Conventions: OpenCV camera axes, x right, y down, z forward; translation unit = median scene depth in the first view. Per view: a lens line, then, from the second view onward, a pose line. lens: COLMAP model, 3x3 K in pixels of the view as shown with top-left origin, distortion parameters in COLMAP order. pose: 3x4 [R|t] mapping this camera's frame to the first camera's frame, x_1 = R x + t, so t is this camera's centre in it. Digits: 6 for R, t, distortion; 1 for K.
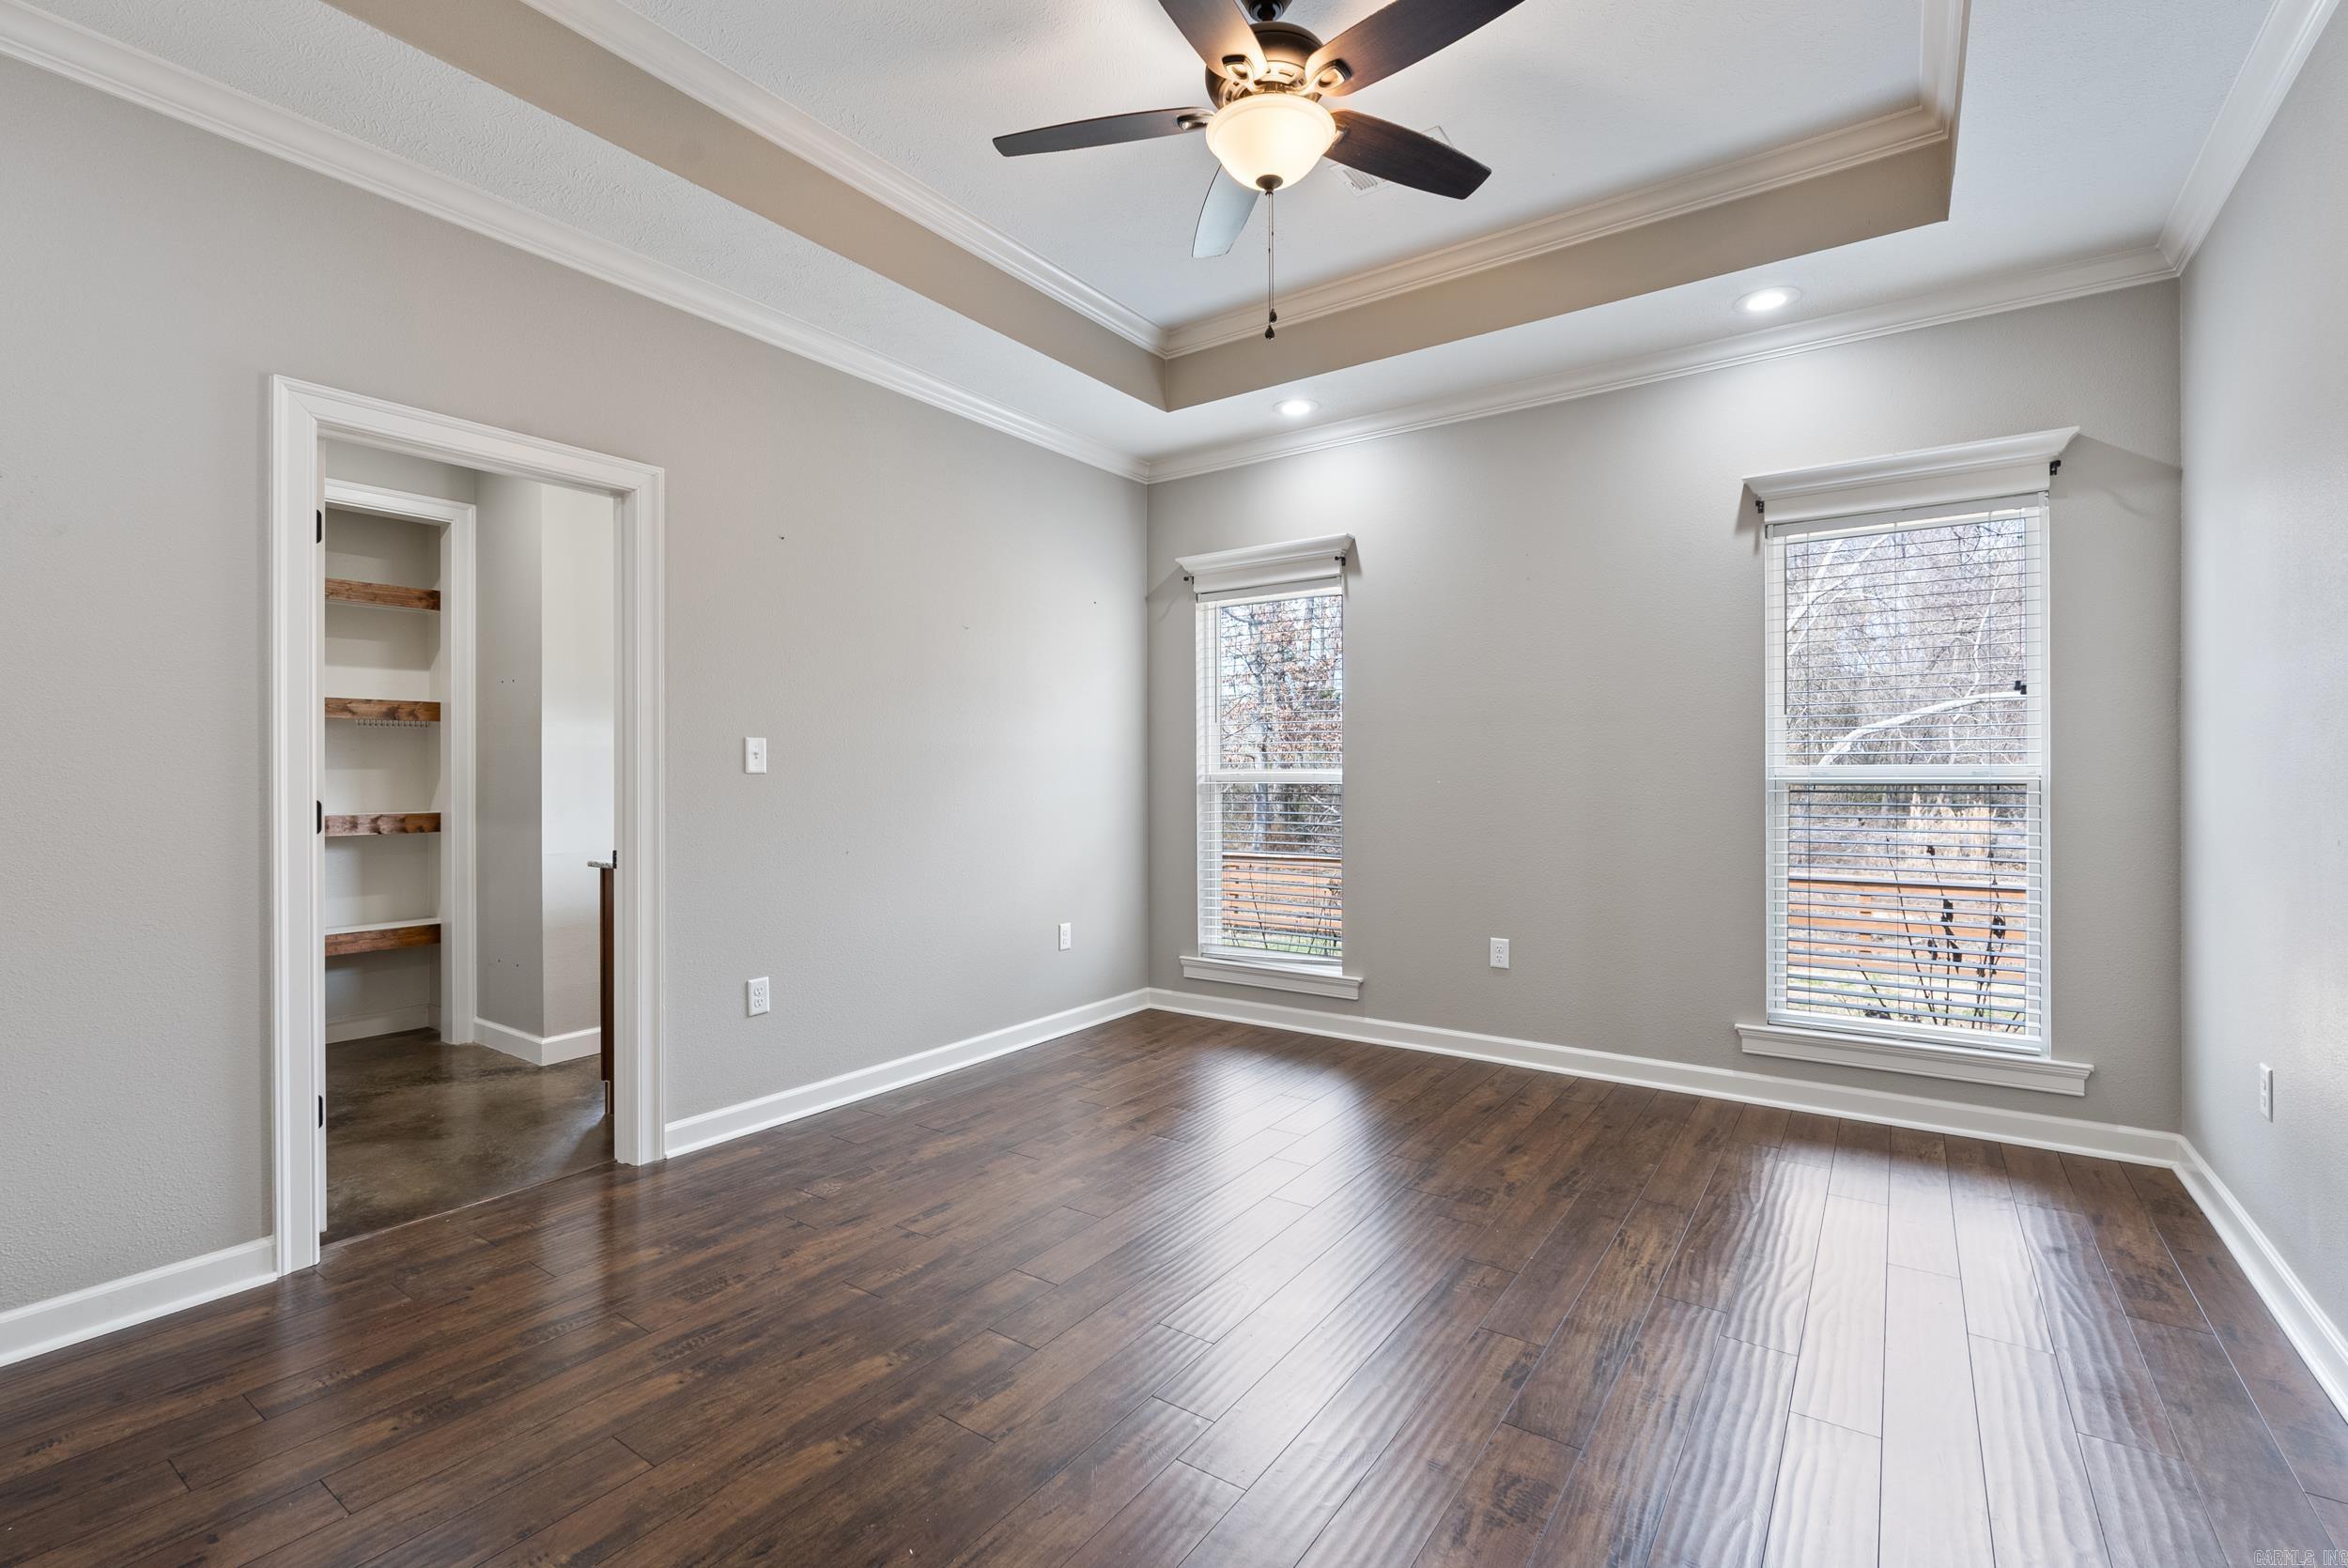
lens RADIAL K [[1037.6, 0, 1168.8], [0, 1037.6, 780.1], [0, 0, 1]] dist [-0.009270, 0.002108]
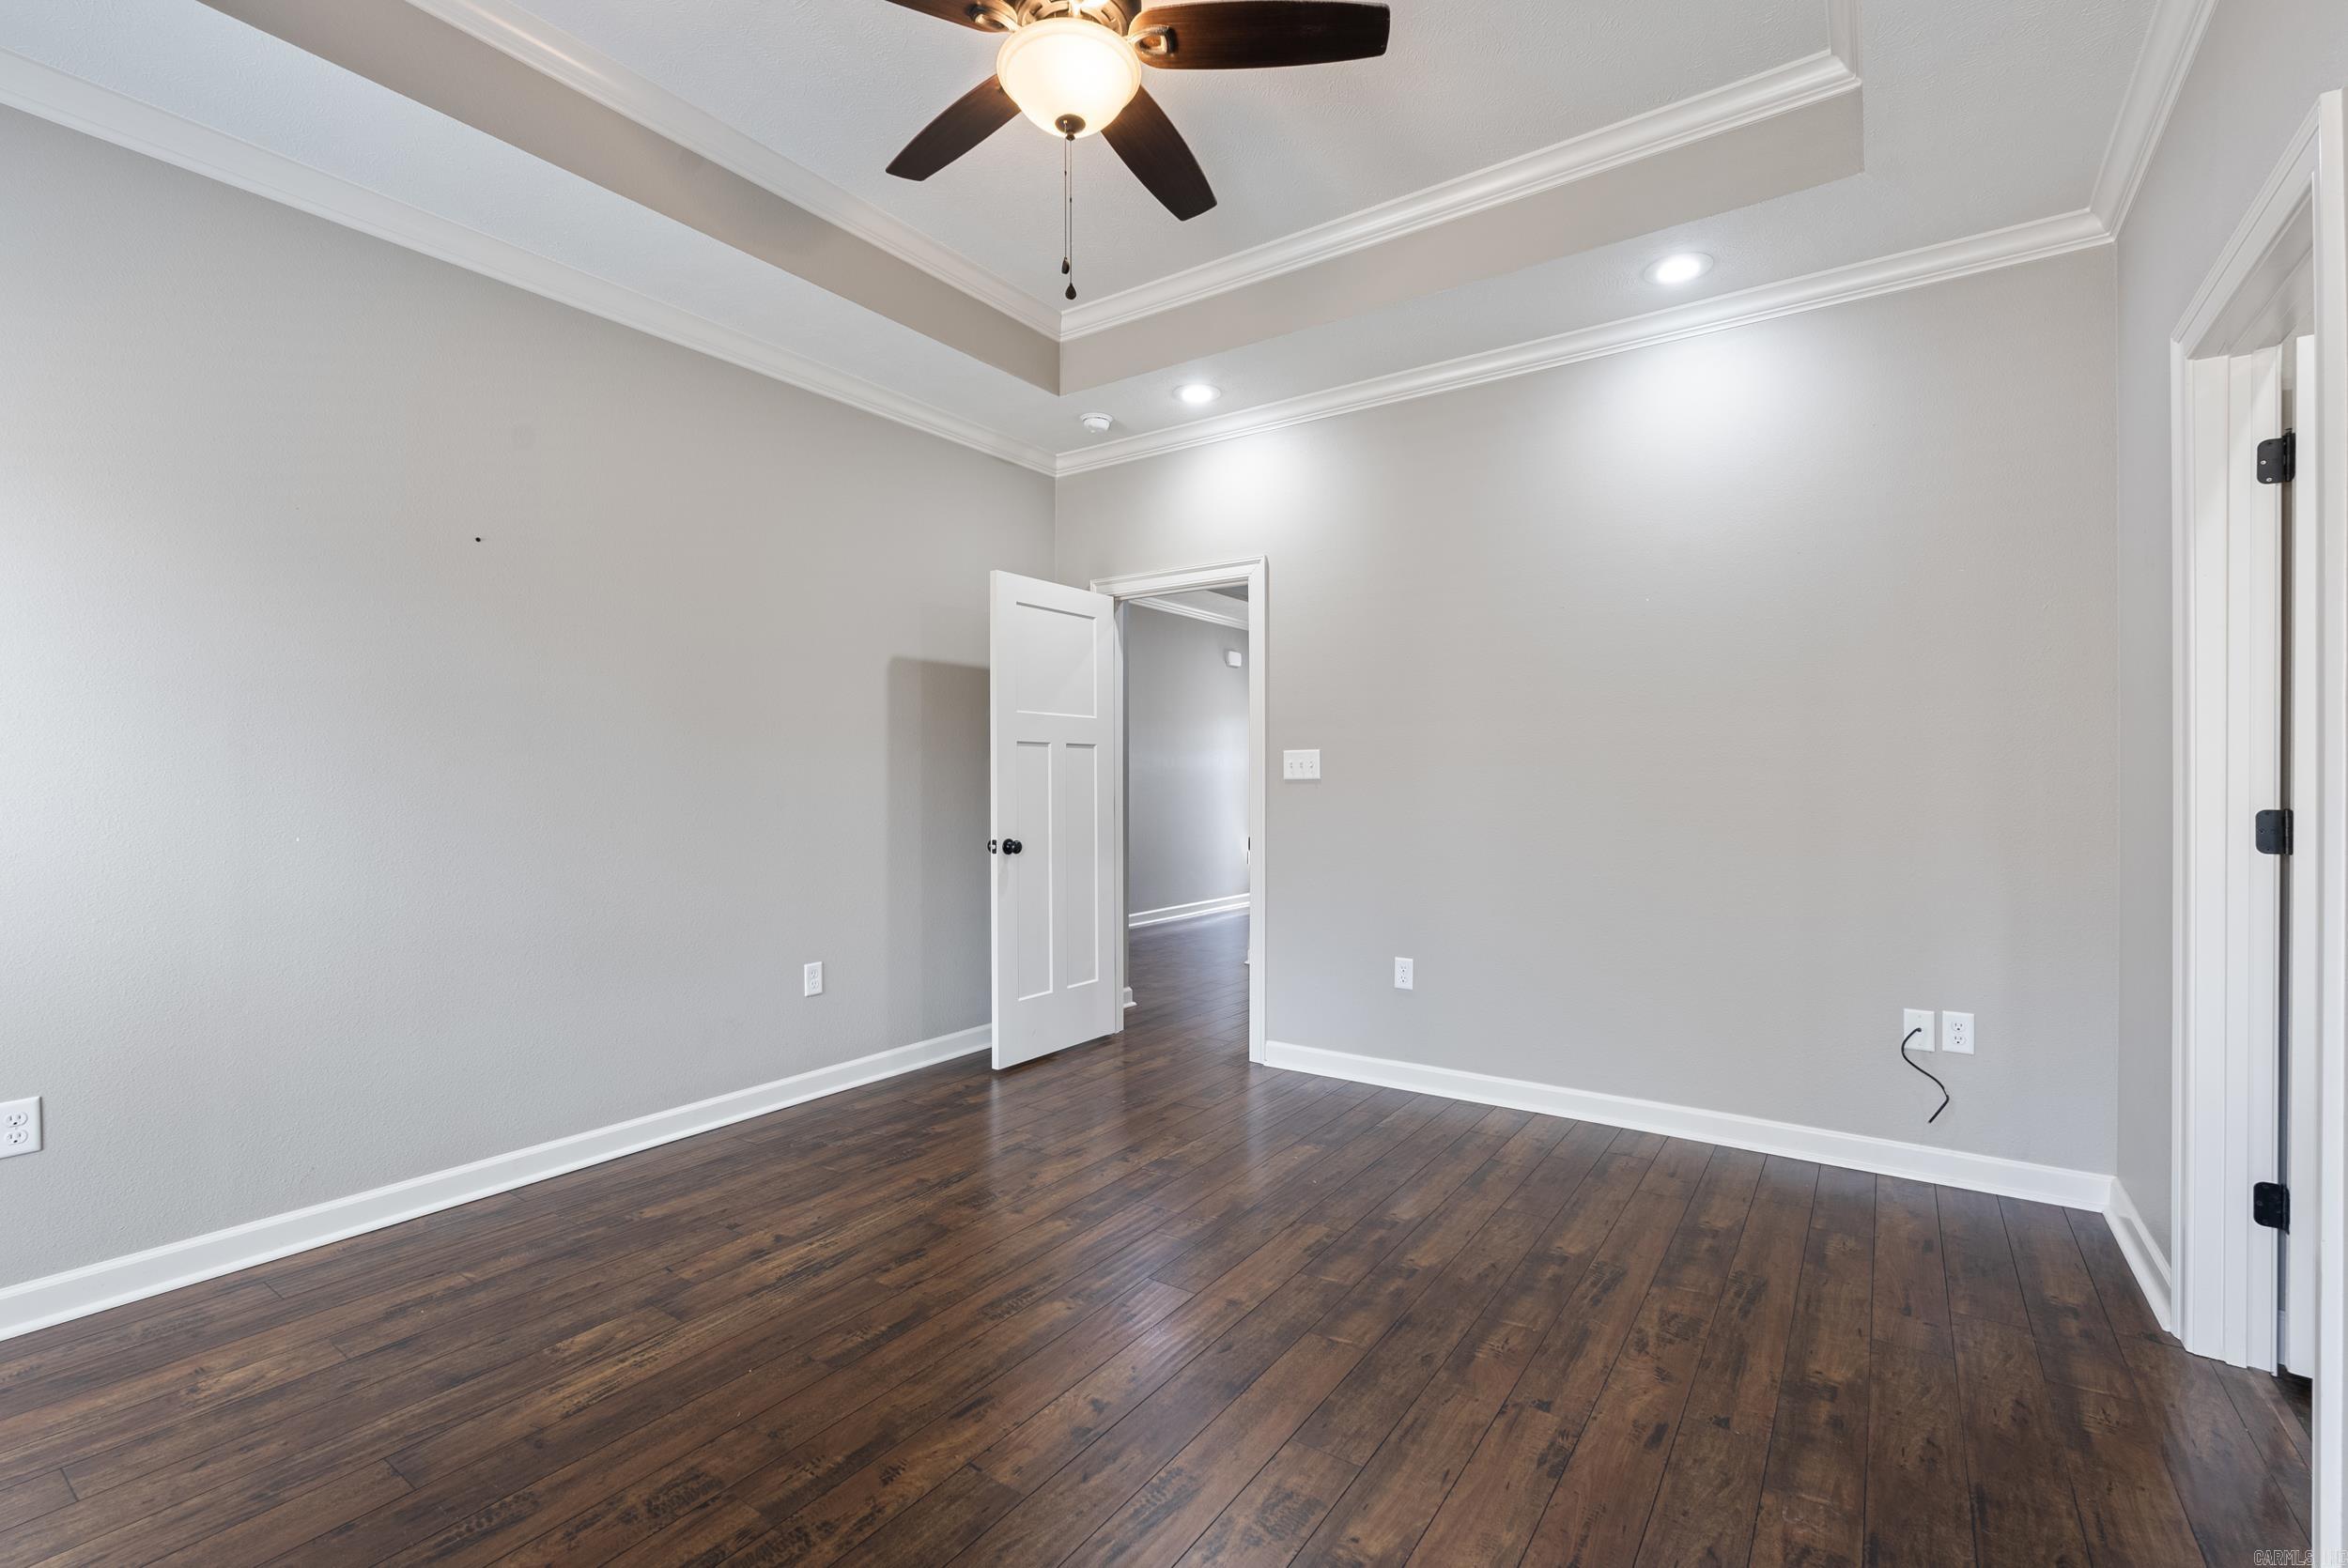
lens RADIAL K [[1037.6, 0, 1173.6], [0, 1037.6, 782.3], [0, 0, 1]] dist [-0.009270, 0.002108]
pose [[-0.999947, 0.005110, -0.008932, 0.012222], [0.005030, 0.999947, 0.008995, -0.009421], [0.008978, 0.008950, -0.999920, 1.210913]]
